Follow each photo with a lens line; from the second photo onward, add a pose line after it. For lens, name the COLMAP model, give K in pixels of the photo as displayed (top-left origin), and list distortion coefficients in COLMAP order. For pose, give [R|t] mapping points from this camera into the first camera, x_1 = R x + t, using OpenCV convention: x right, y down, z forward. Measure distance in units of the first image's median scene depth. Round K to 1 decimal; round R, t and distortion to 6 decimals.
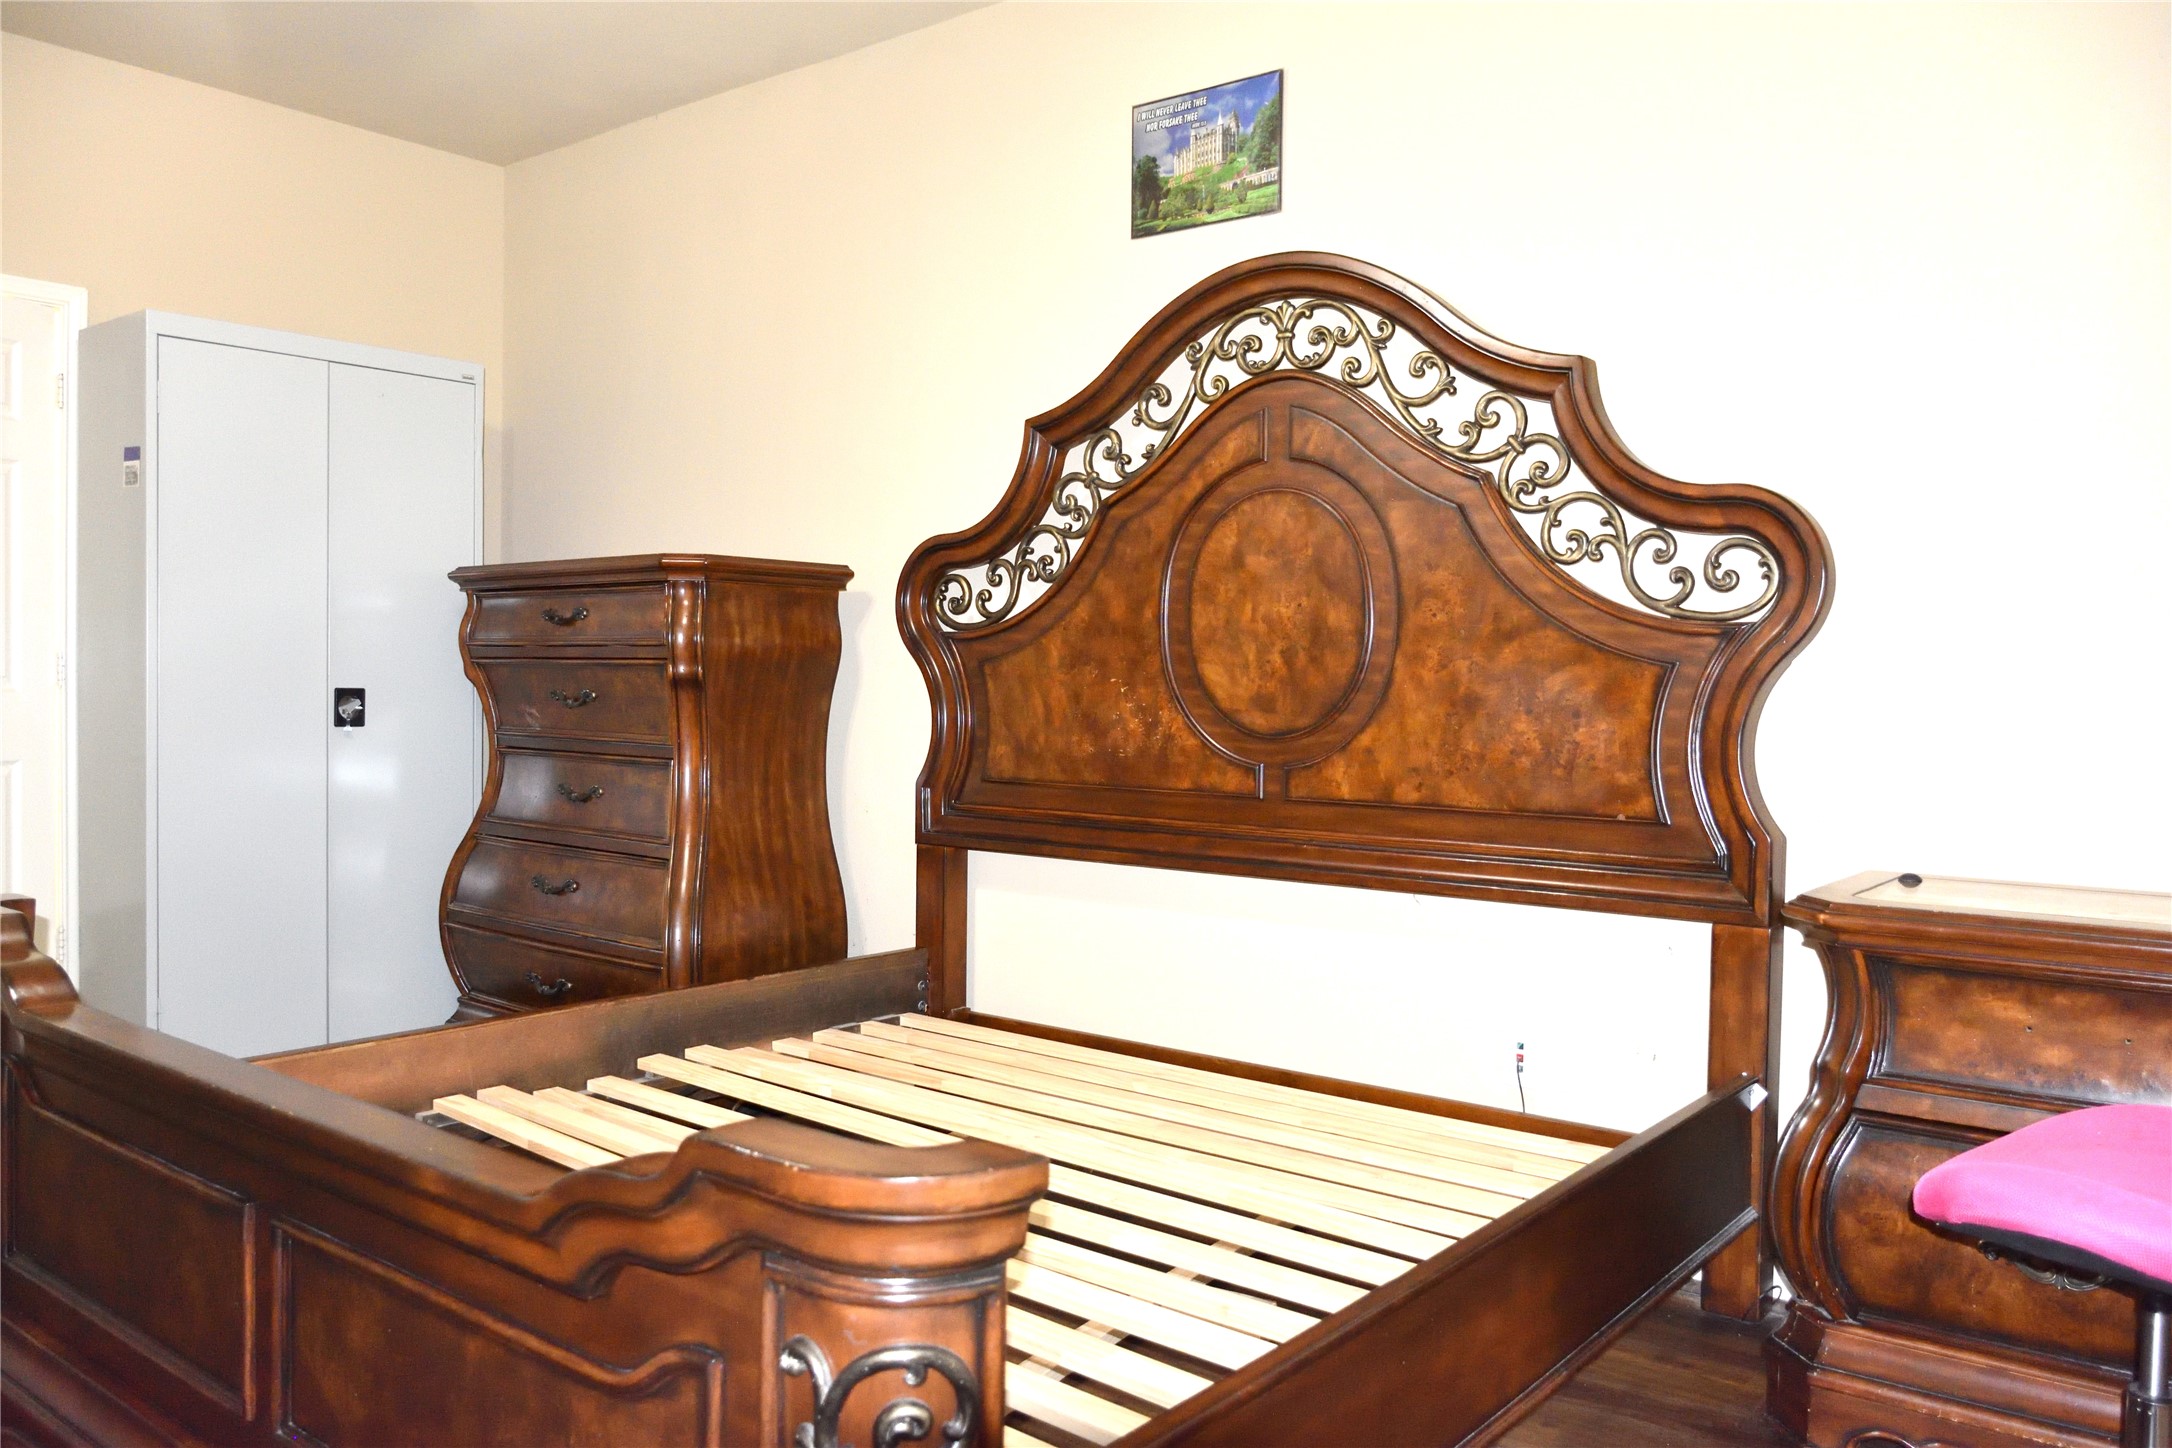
lens RADIAL K [[1673.0, 0, 1085.7], [0, 1673.0, 711.4], [0, 0, 1]] dist [0.001911, -0.002392]
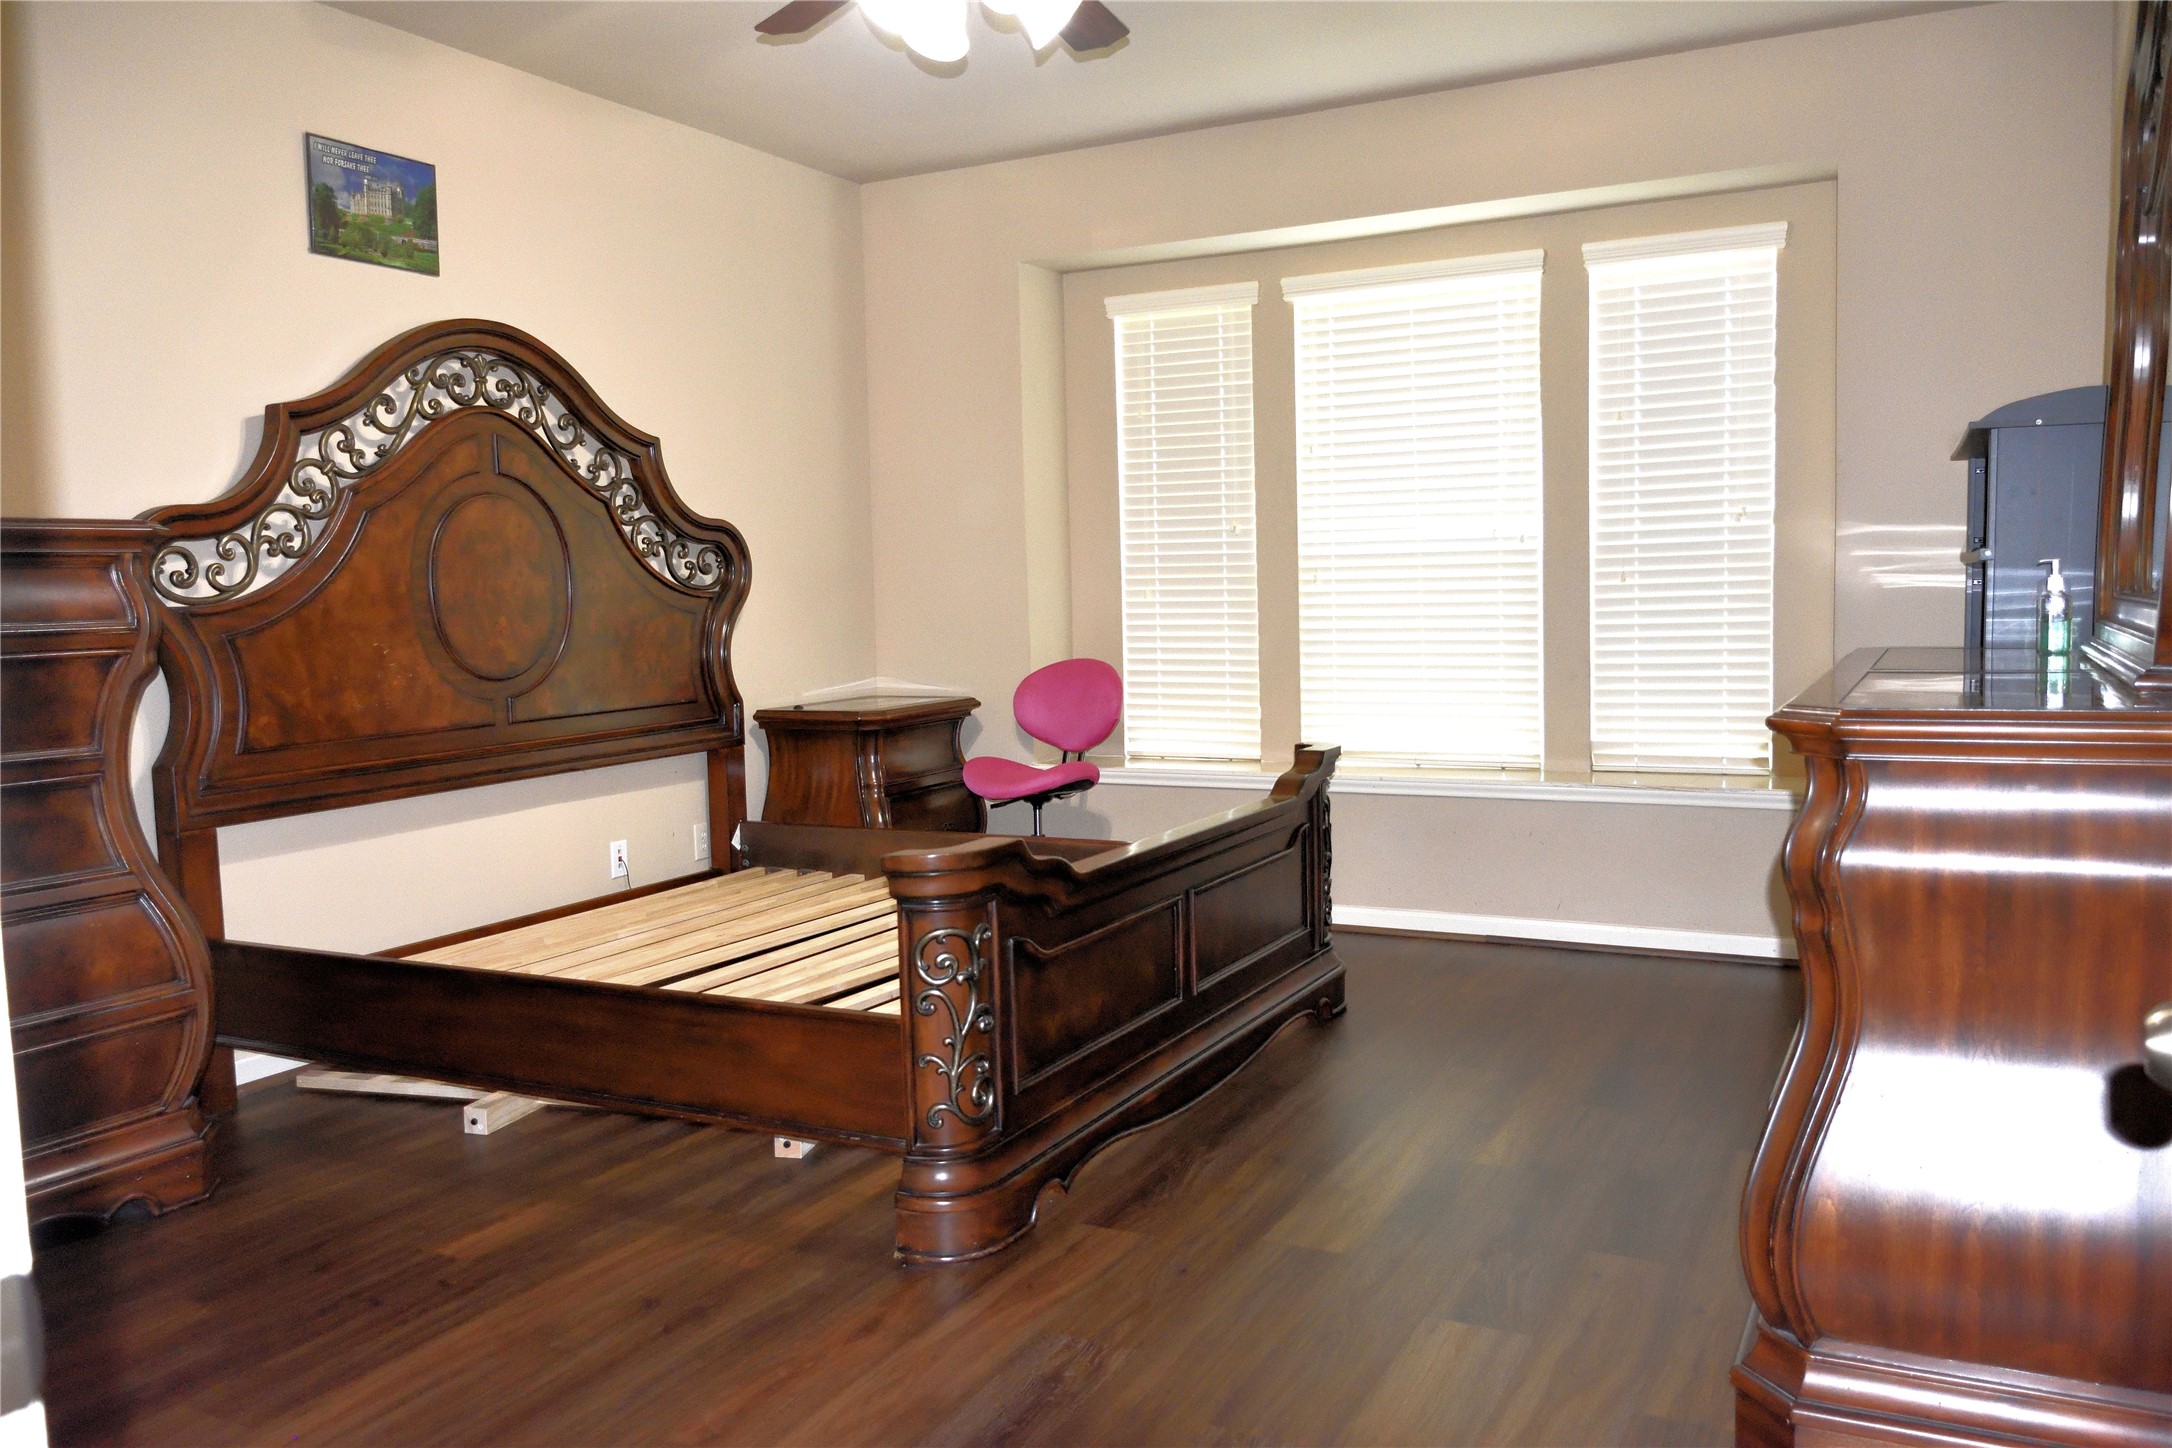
lens RADIAL K [[1673.0, 0, 1085.7], [0, 1673.0, 711.4], [0, 0, 1]] dist [0.001911, -0.002392]
pose [[-0.189041, -0.085504, 0.978240, -1.245290], [0.043169, 0.994515, 0.095269, -0.063283], [-0.981020, 0.060239, -0.184313, 0.747532]]
